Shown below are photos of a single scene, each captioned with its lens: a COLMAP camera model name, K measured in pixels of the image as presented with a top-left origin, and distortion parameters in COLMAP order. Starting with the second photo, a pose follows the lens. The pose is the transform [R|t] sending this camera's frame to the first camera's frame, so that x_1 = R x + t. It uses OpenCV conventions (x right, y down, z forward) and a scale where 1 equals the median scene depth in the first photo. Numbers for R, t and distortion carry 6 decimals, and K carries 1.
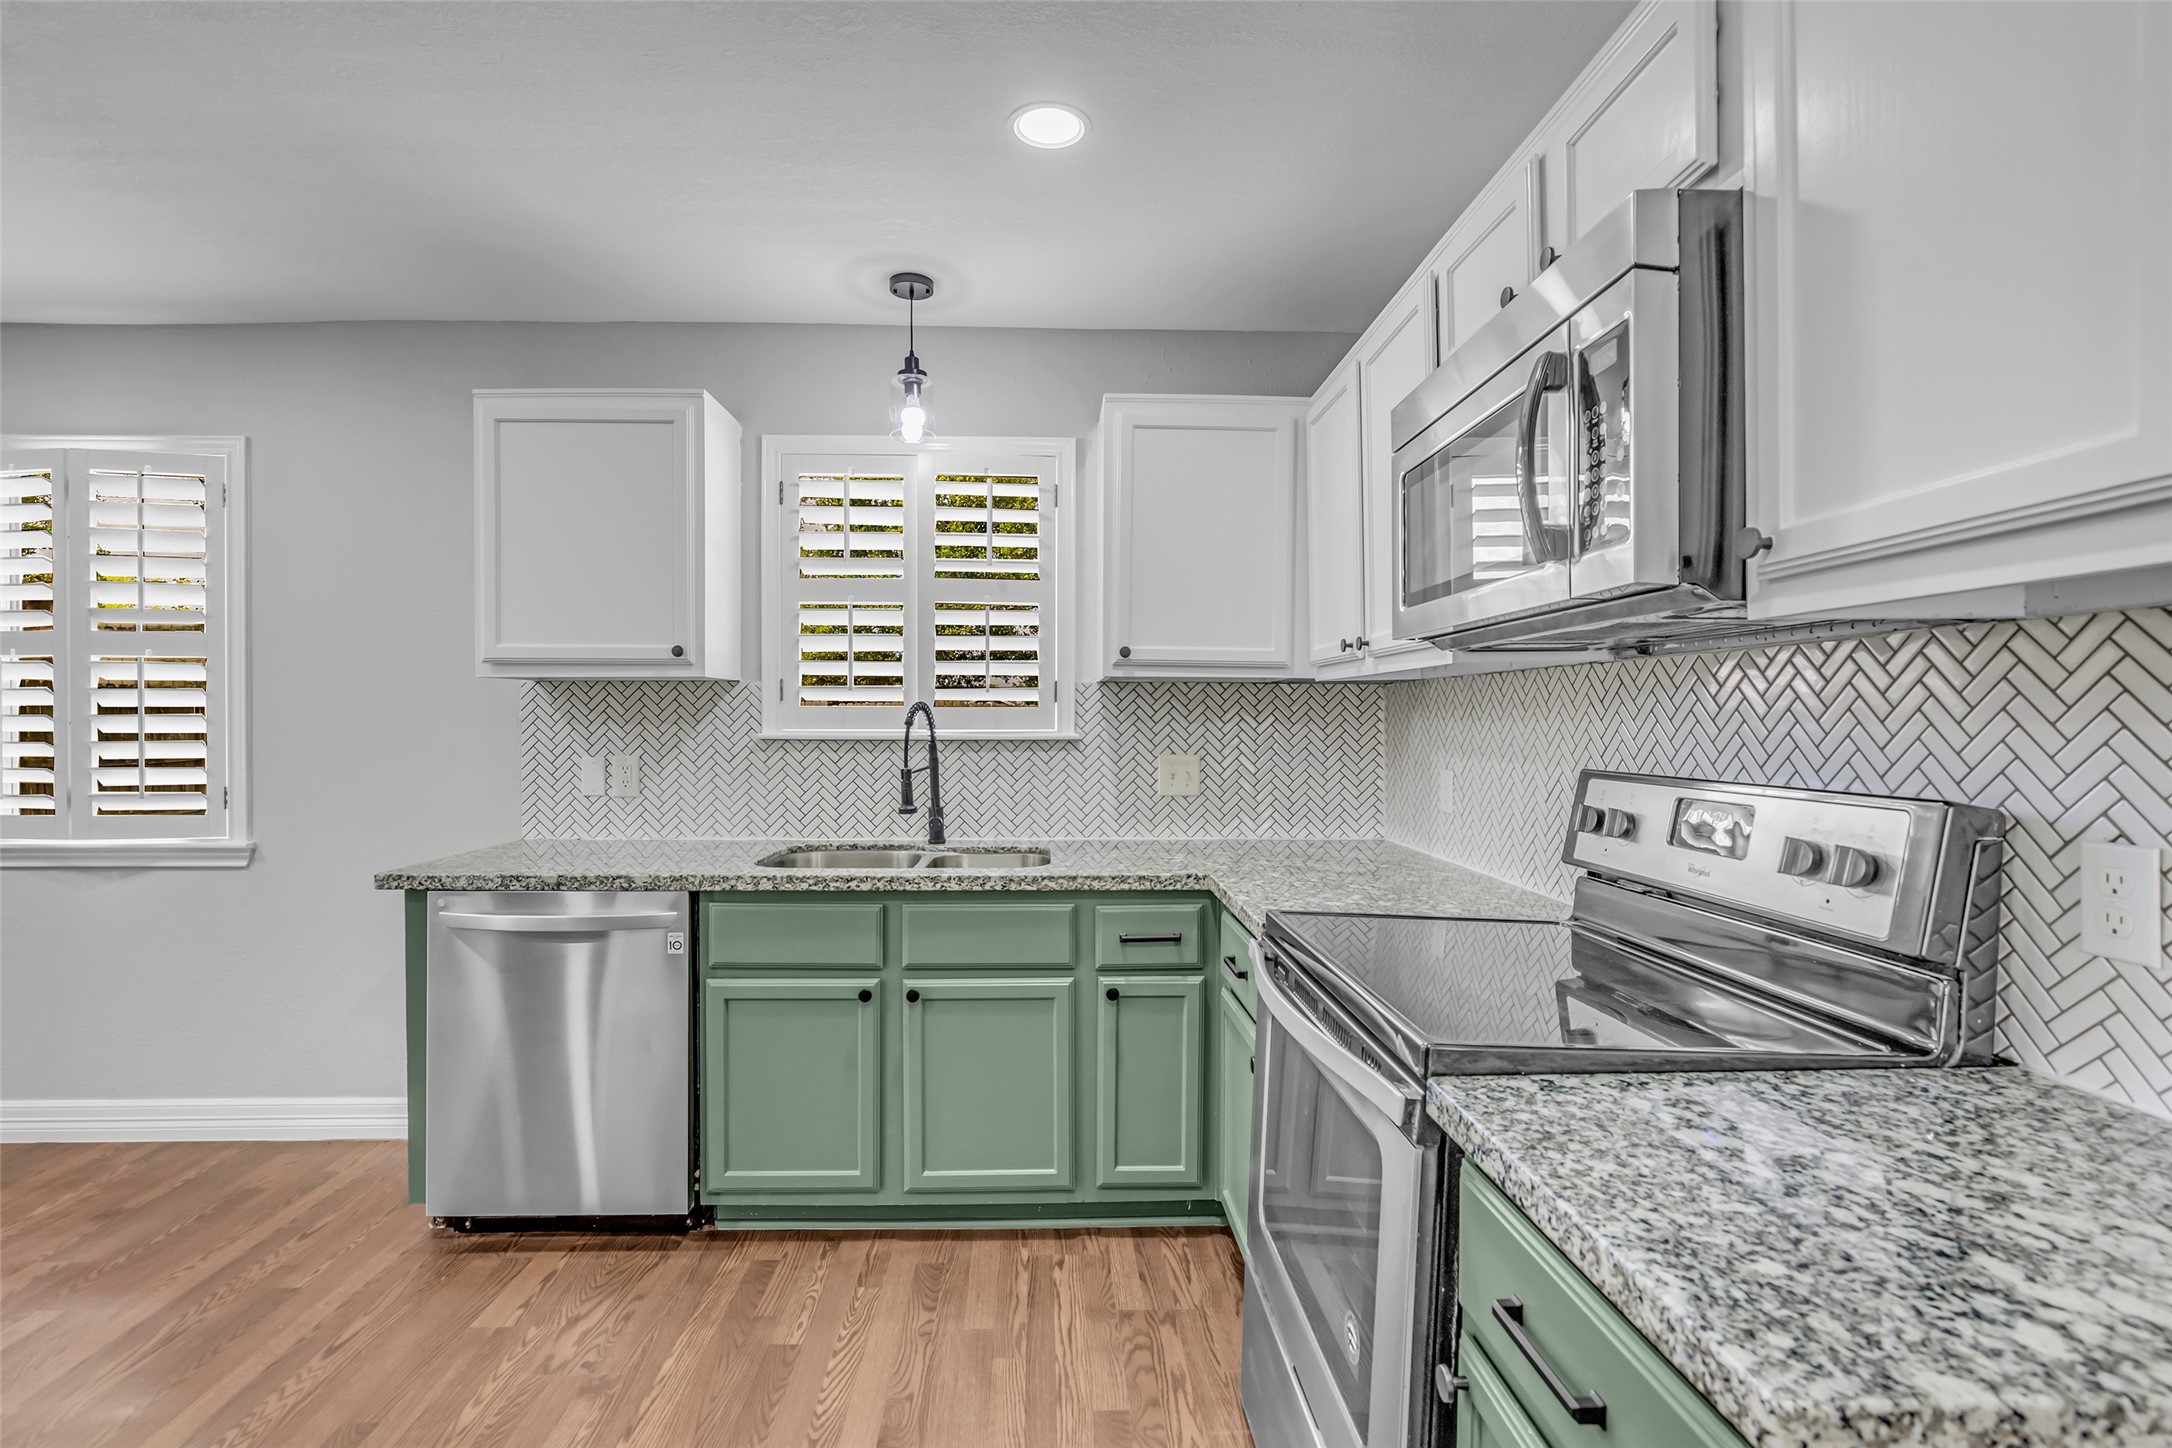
lens RADIAL K [[1004.7, 0, 1082.4], [0, 1004.7, 719.9], [0, 0, 1]] dist [-0.012845, 0.005024]
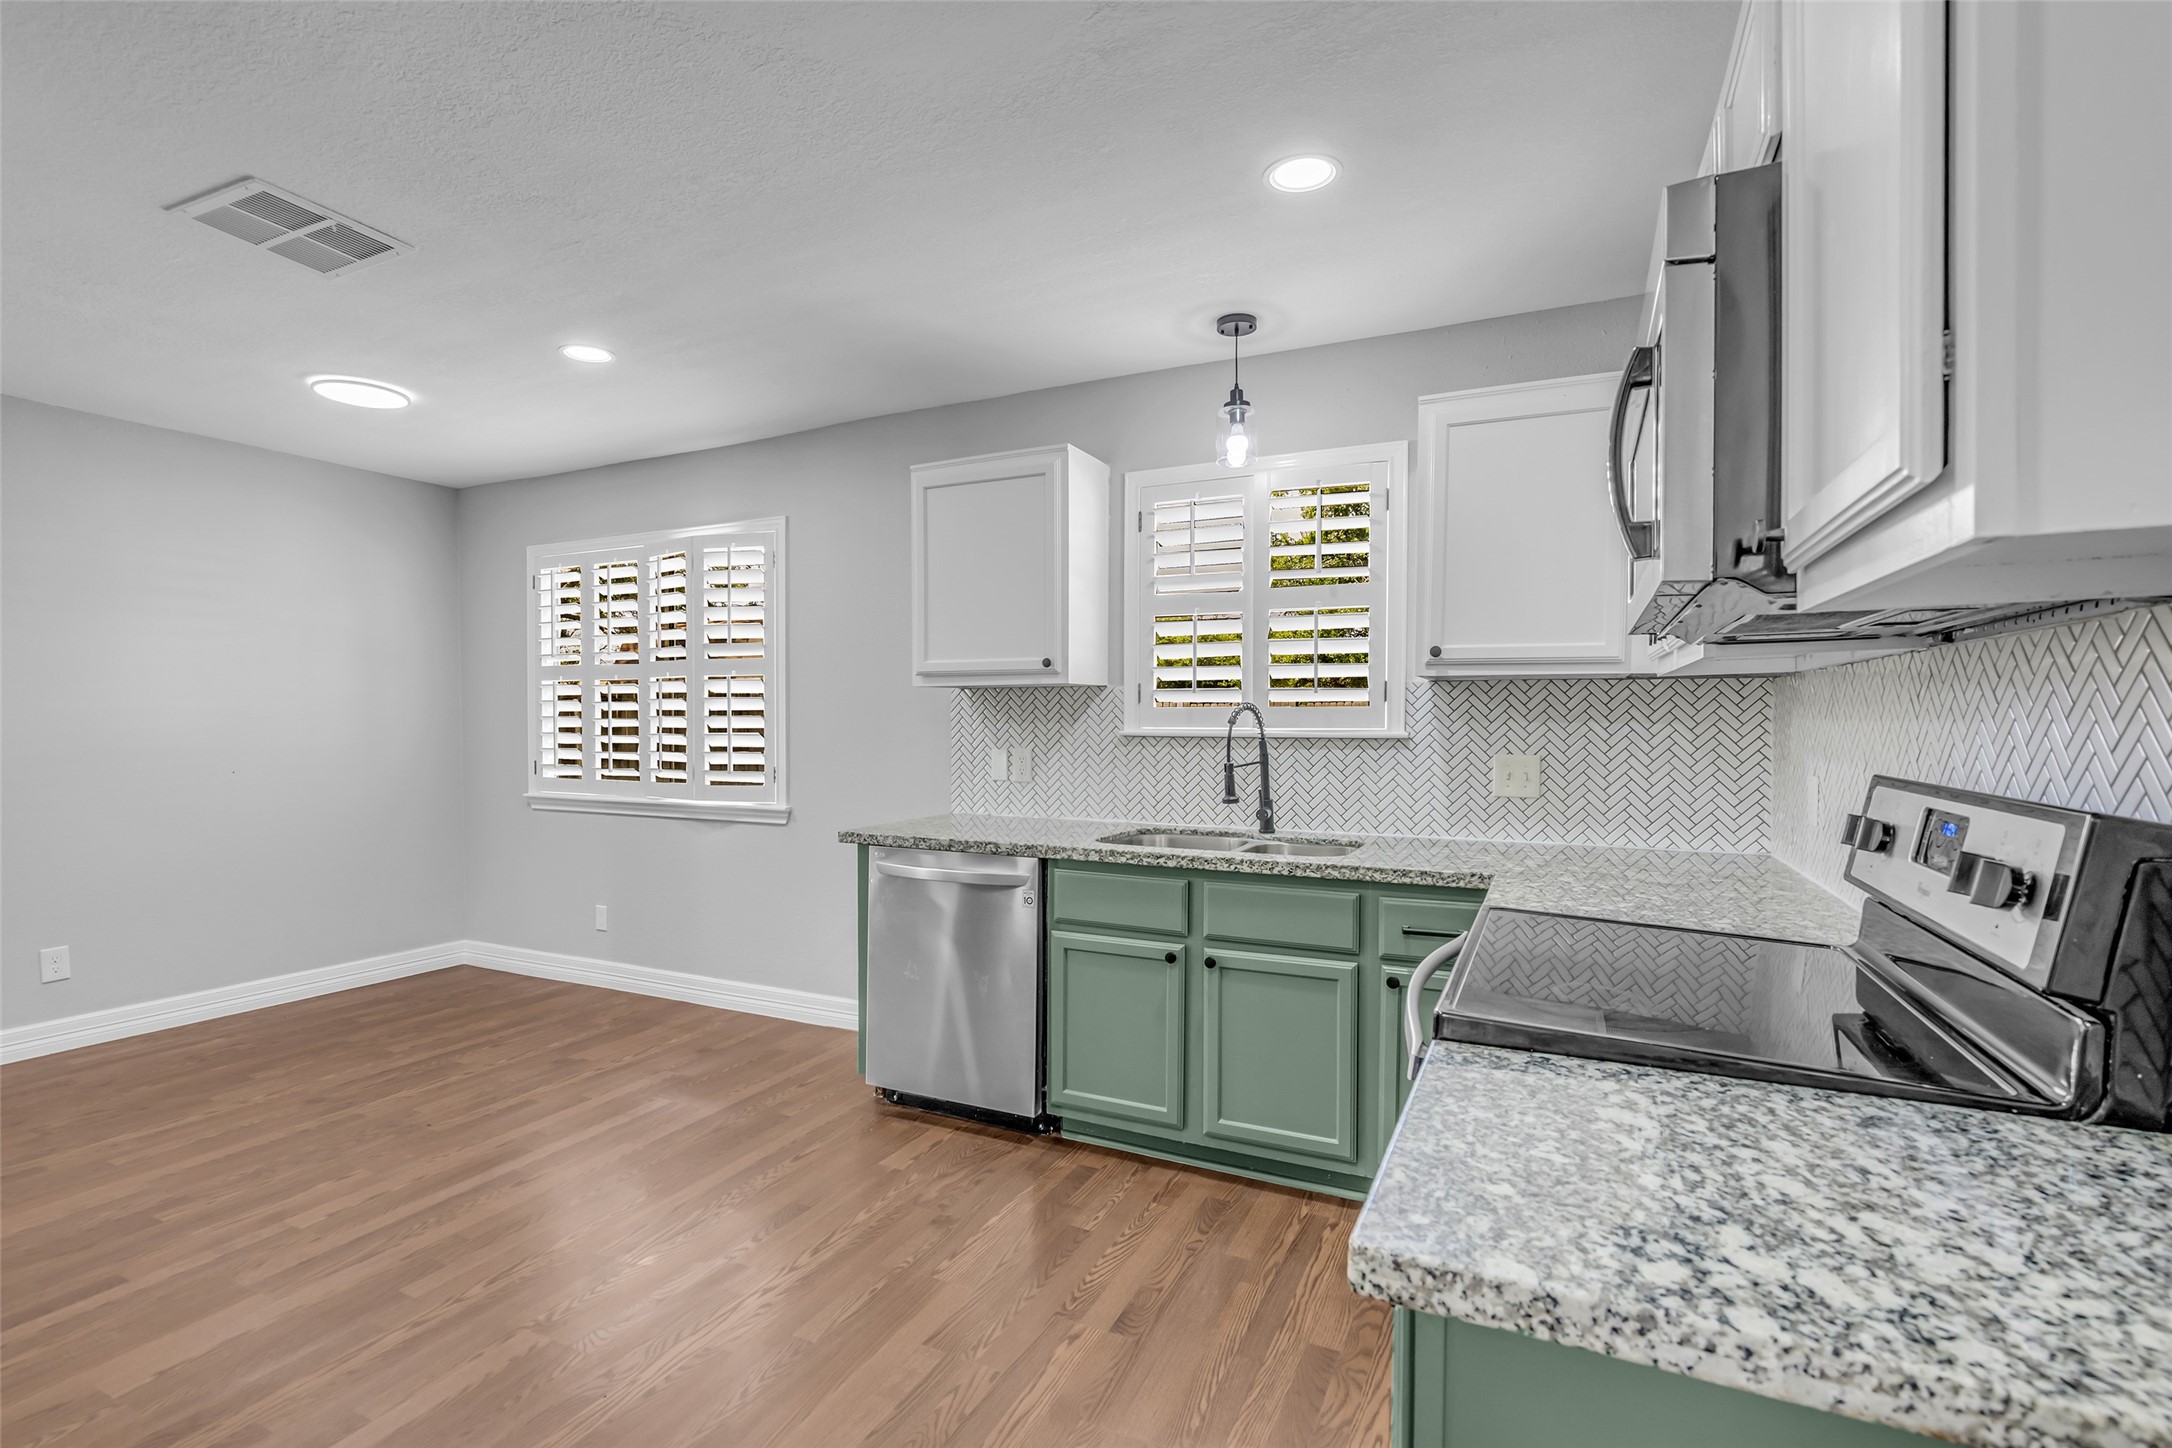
lens RADIAL K [[1012.1, 0, 1080.2], [0, 1012.1, 729.6], [0, 0, 1]] dist [-0.004153, 0.000750]
pose [[0.884916, 0.004236, -0.465732, 0.229360], [0.000534, 0.999949, 0.010110, 0.000346], [0.465751, -0.009195, 0.884868, -0.076175]]
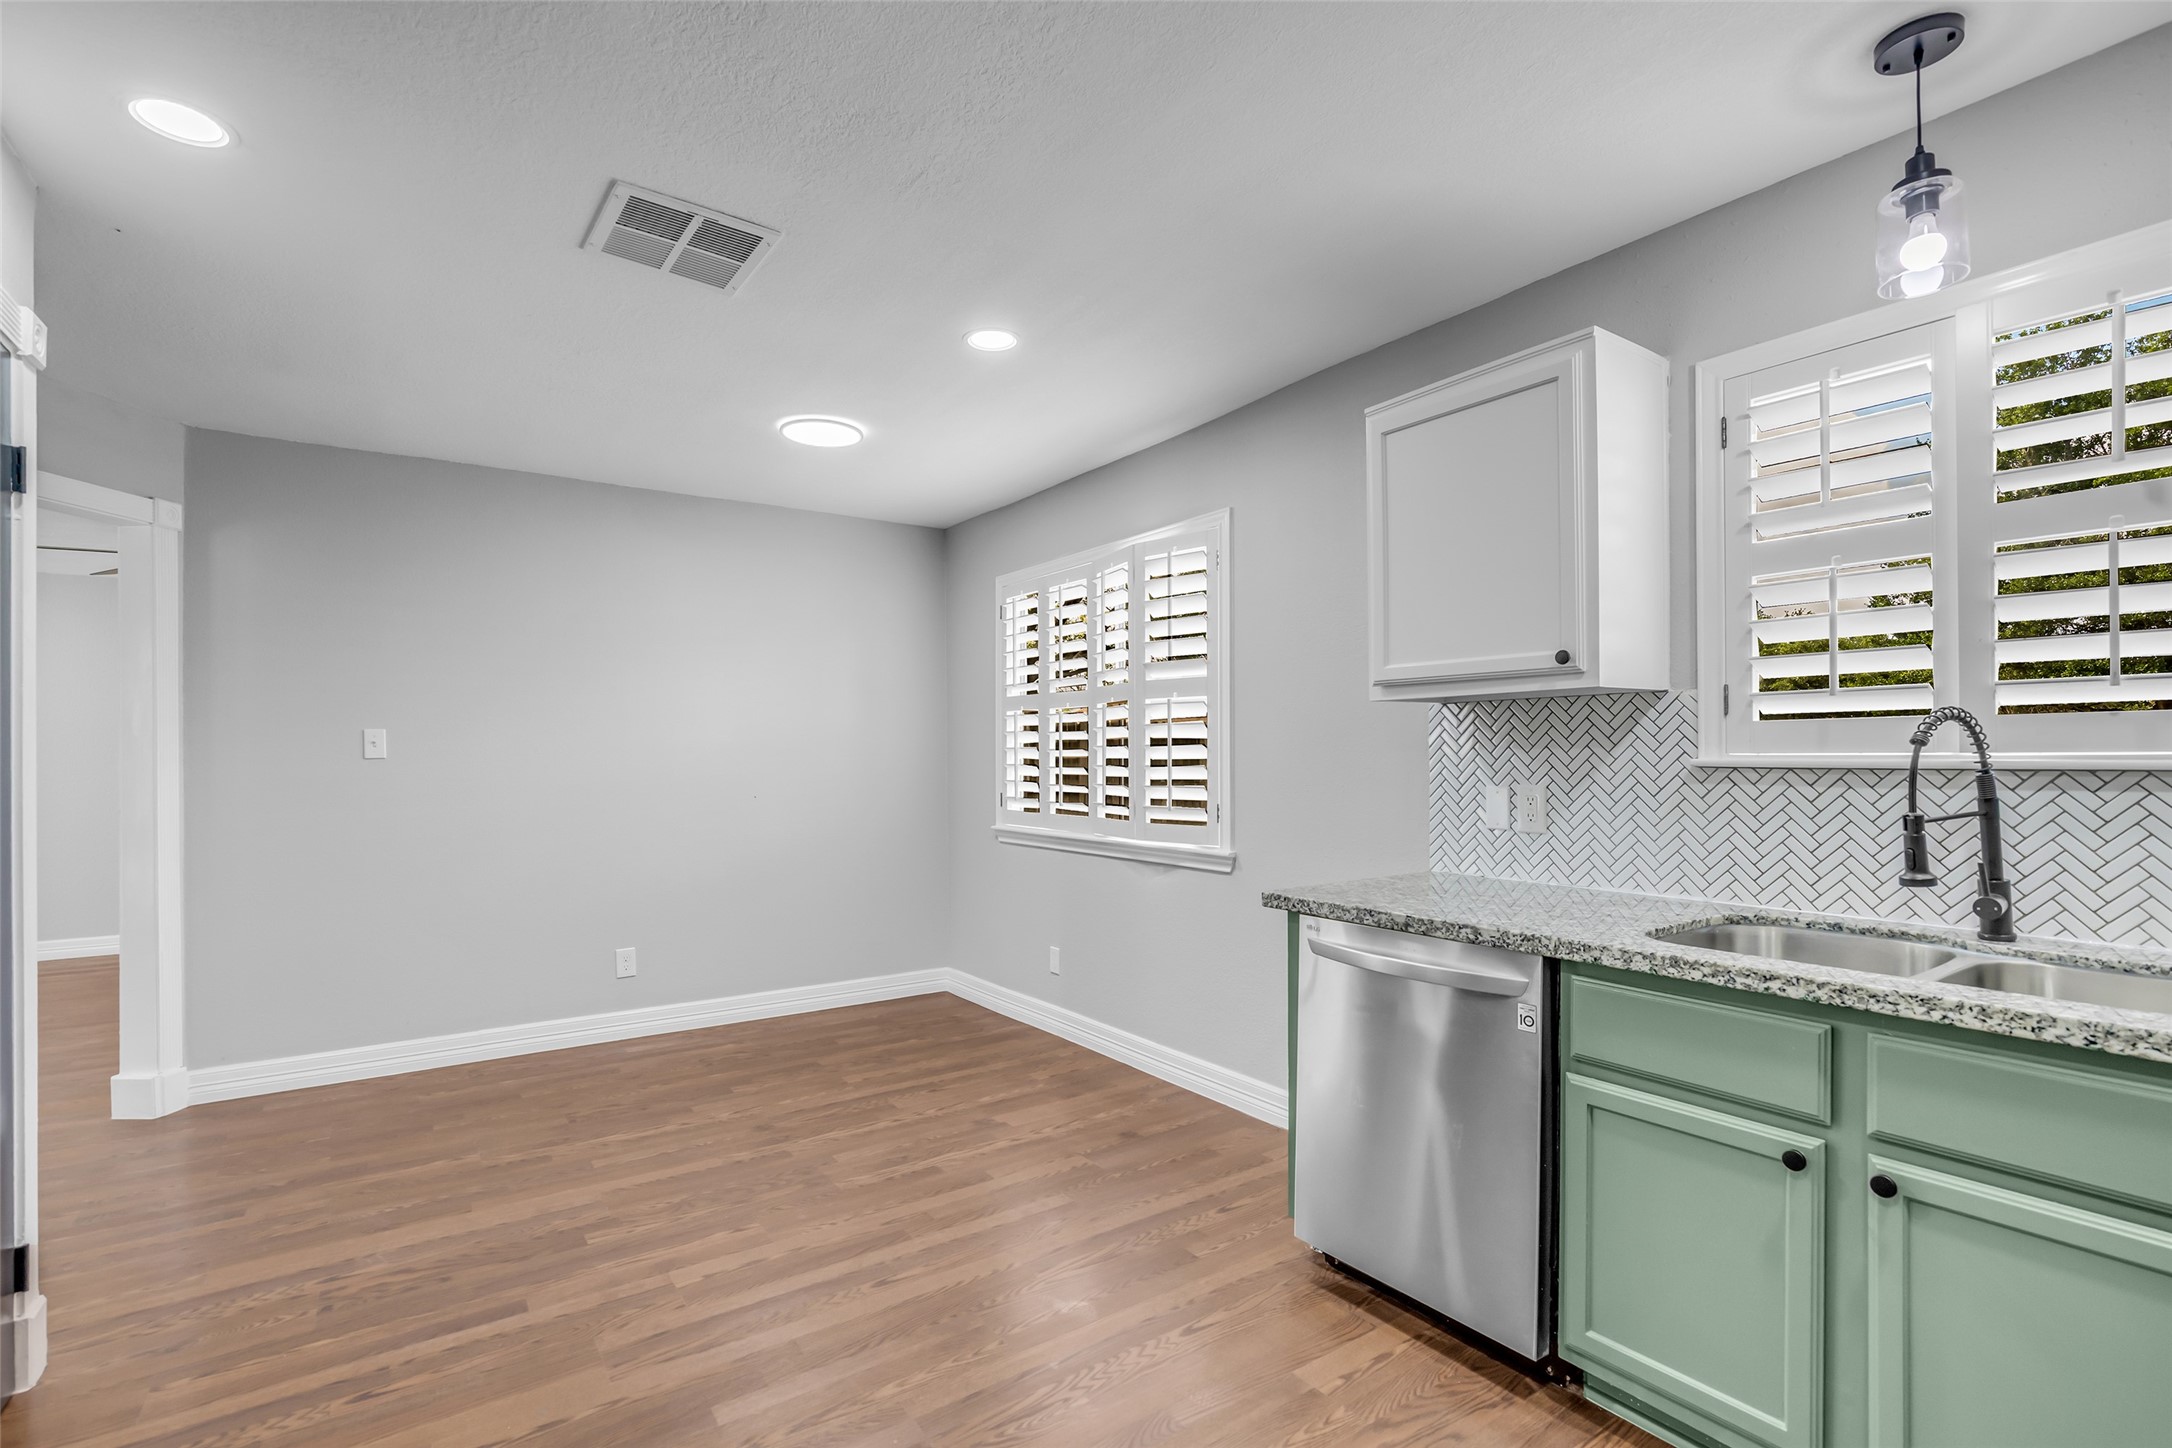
lens RADIAL K [[1006.4, 0, 1079.2], [0, 1006.4, 752.5], [0, 0, 1]] dist [-0.014384, 0.001255]
pose [[0.539654, -0.006204, -0.841864, 0.077416], [0.007628, 0.999968, -0.002479, 0.008804], [0.841852, -0.005084, 0.539684, 0.259143]]
